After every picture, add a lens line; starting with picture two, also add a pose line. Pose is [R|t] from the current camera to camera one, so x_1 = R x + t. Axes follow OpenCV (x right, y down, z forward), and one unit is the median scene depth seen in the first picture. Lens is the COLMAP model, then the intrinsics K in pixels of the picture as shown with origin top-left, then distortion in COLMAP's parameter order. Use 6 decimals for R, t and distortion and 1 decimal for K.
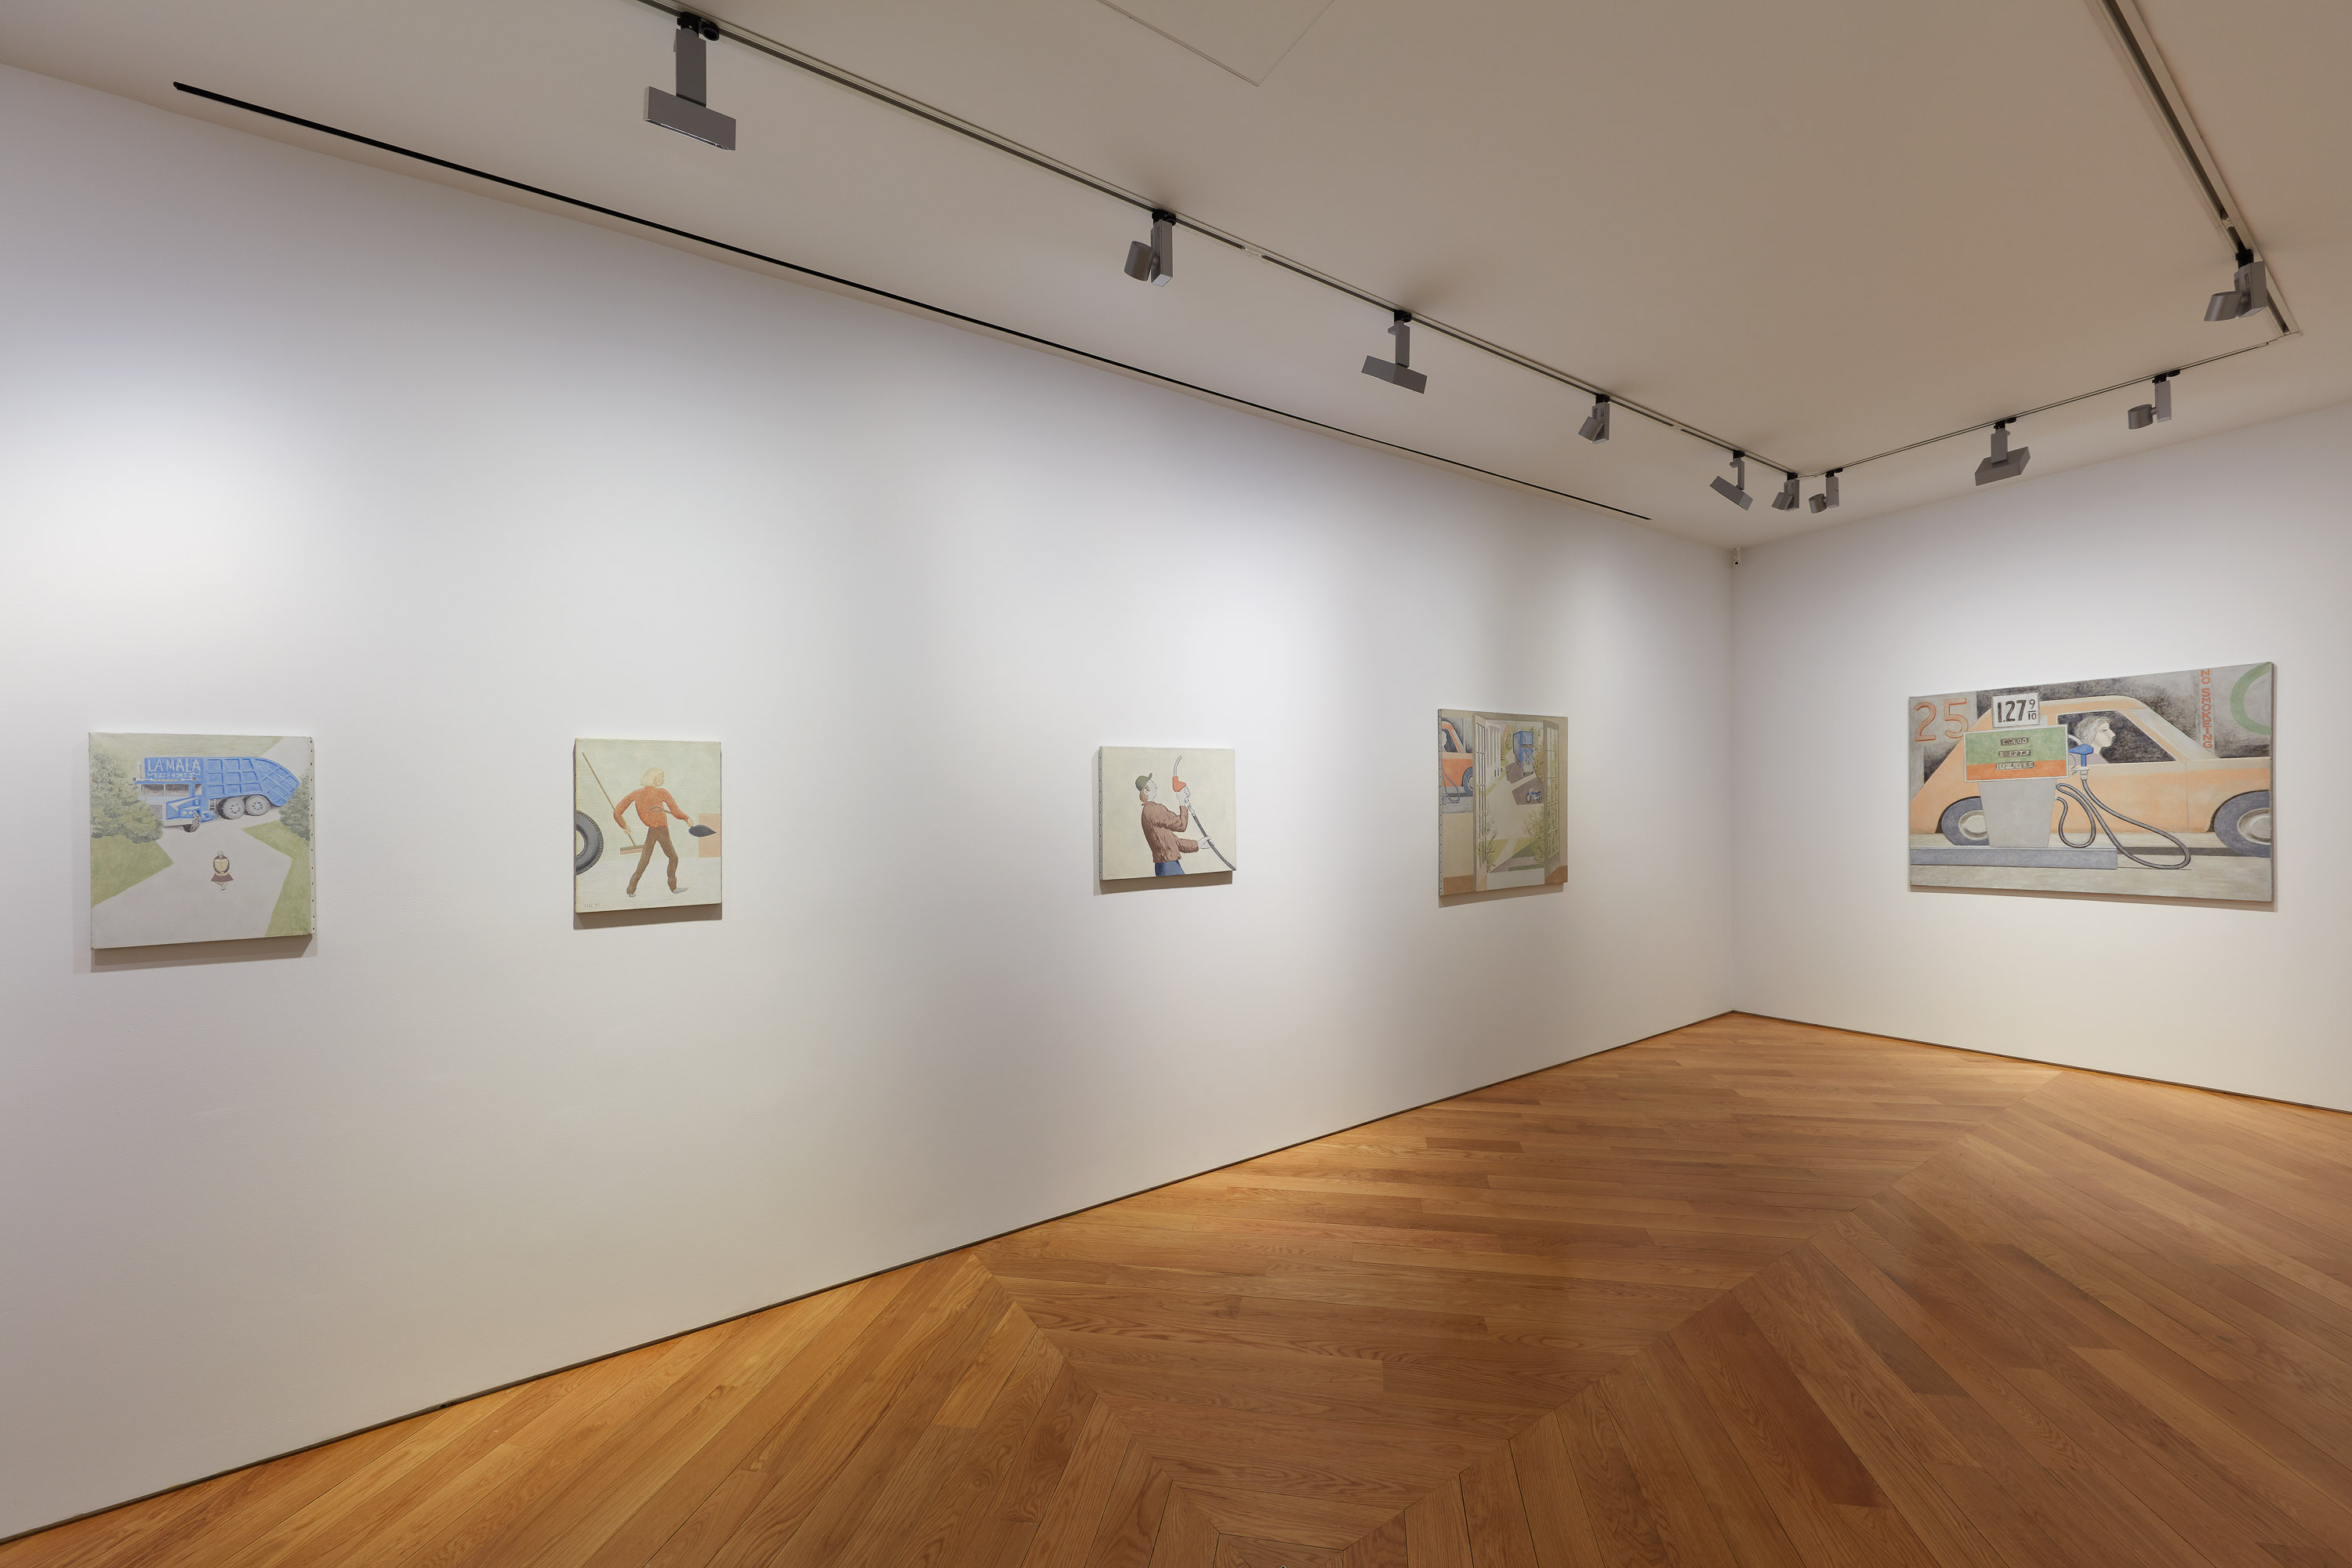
lens RADIAL K [[909.6, 0, 1179.5], [0, 909.6, 793.7], [0, 0, 1]] dist [-0.002794, -0.000459]
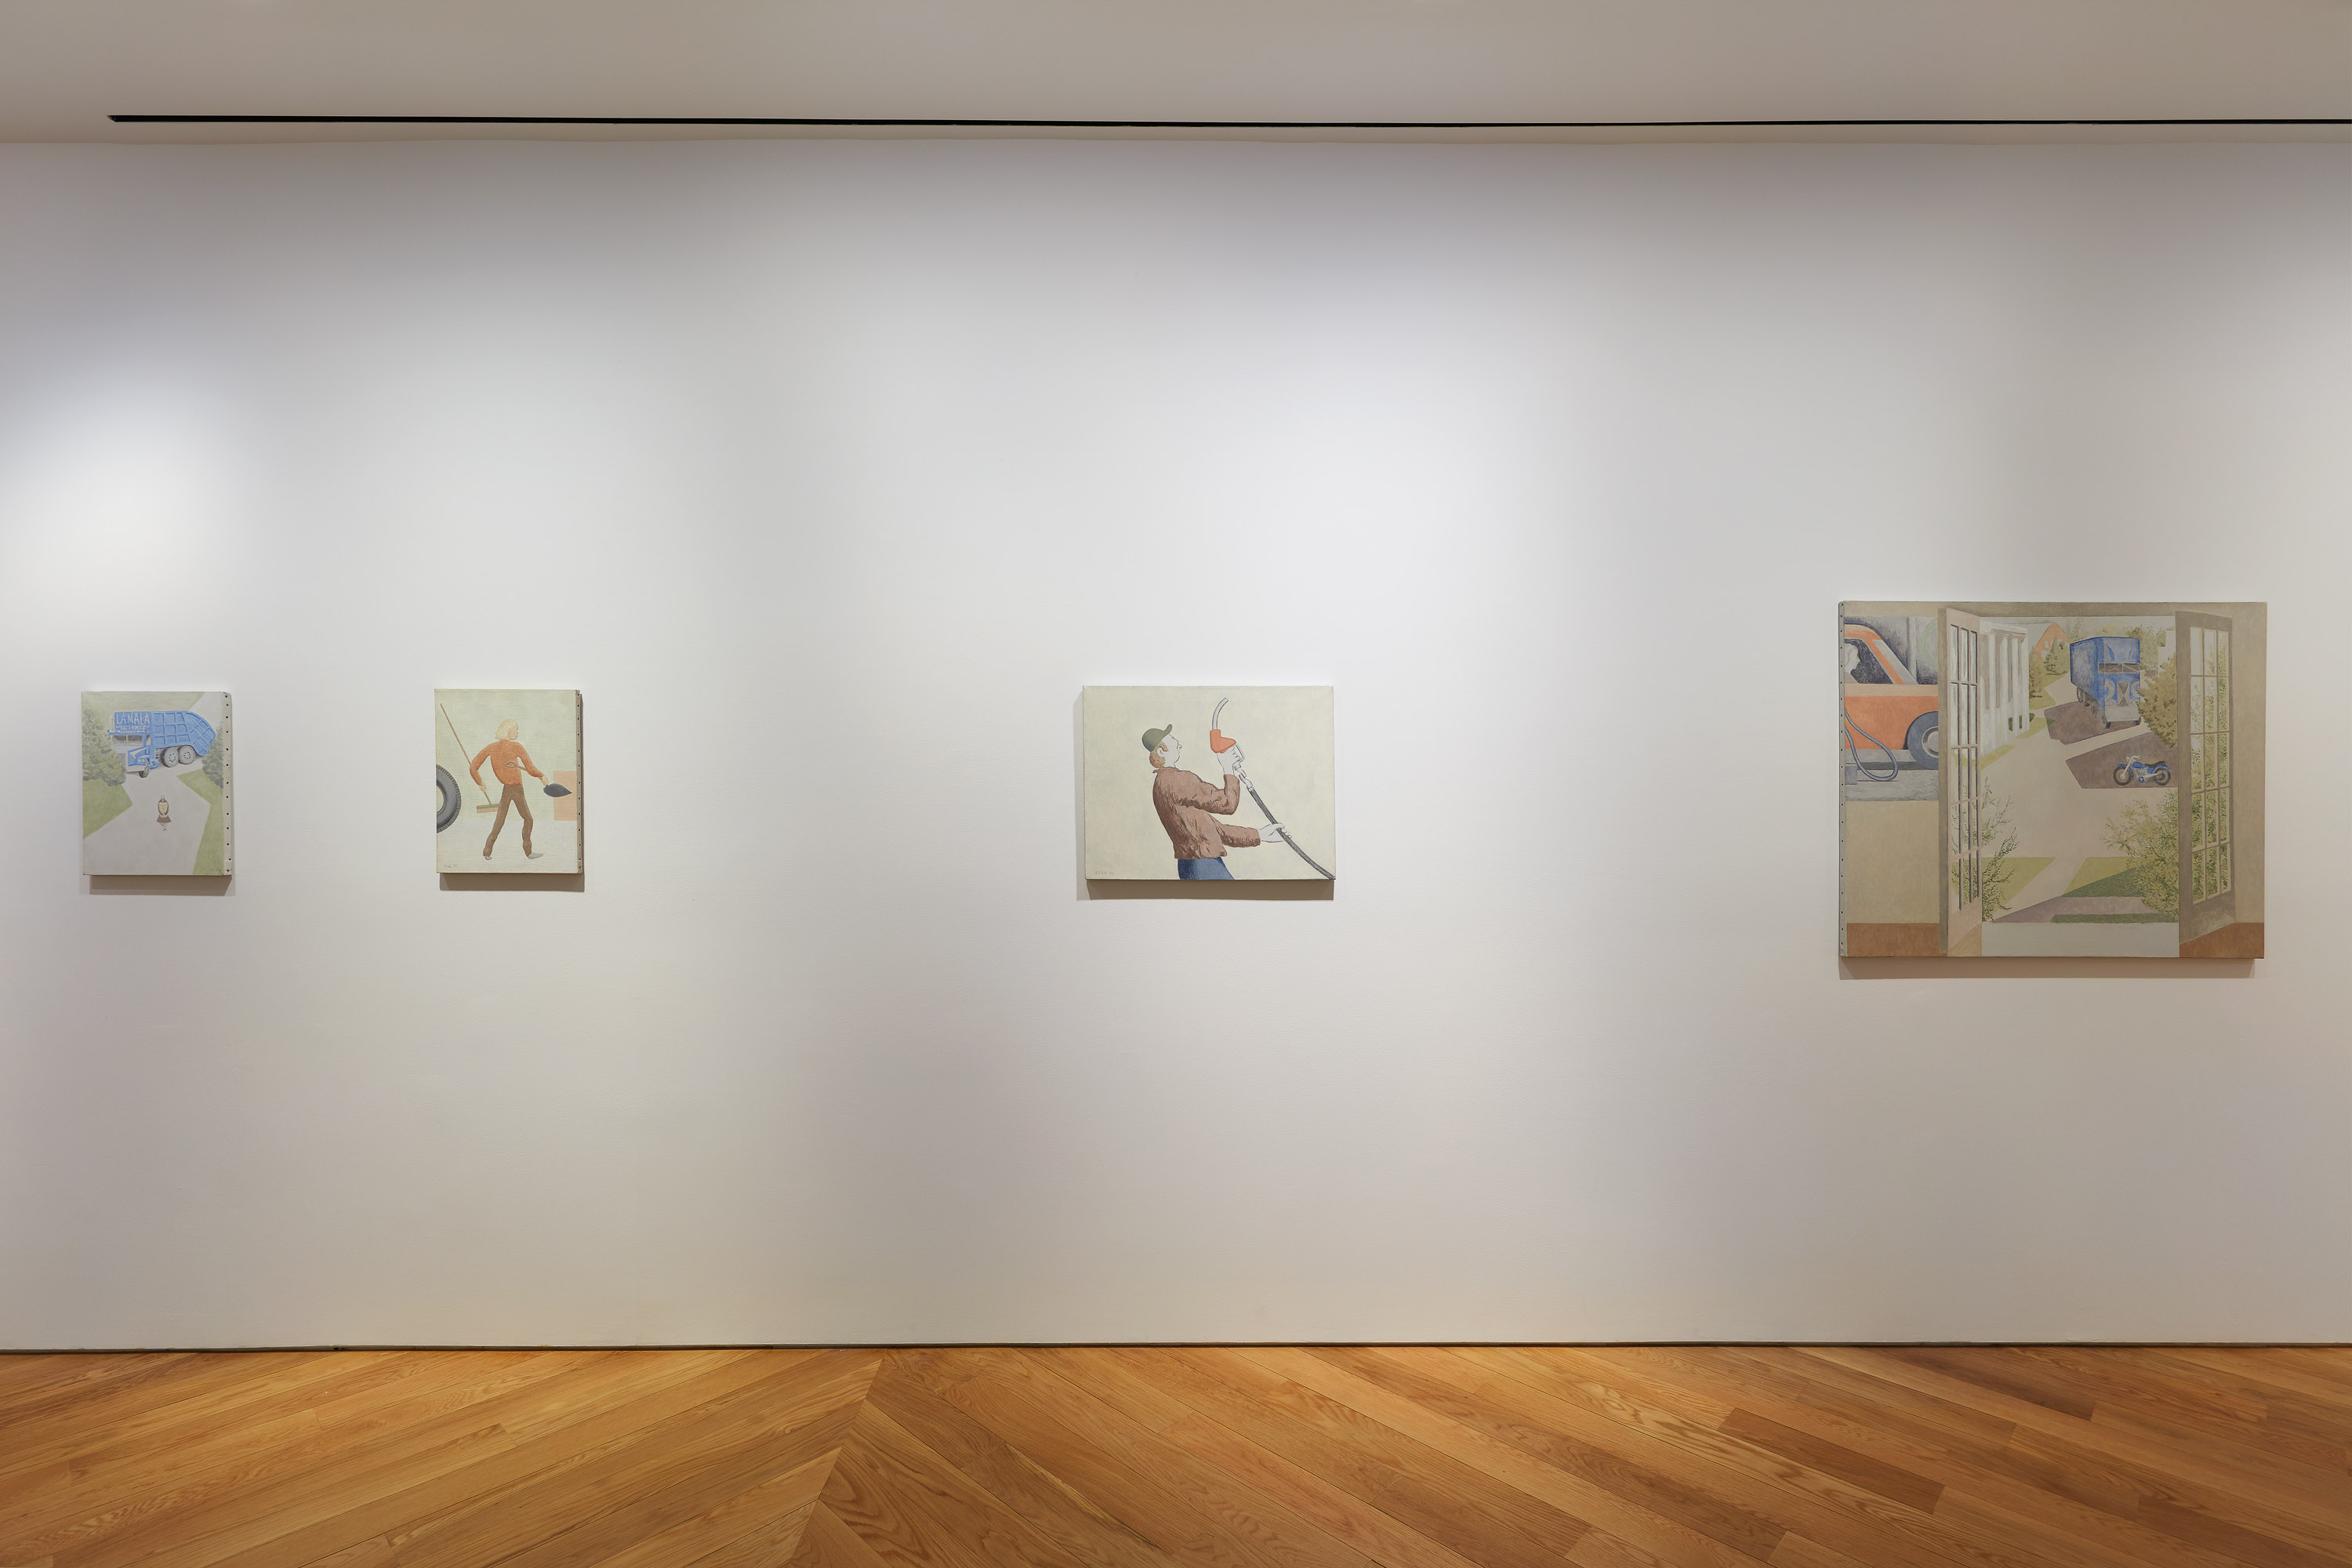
lens RADIAL K [[1079.7, 0, 1175.6], [0, 1079.7, 759.2], [0, 0, 1]] dist [0.001676, -0.000143]
pose [[0.825449, 0.012925, -0.564329, 0.438550], [-0.011375, 0.999916, 0.006262, -0.002352], [0.564362, 0.001250, 0.825527, 0.362809]]
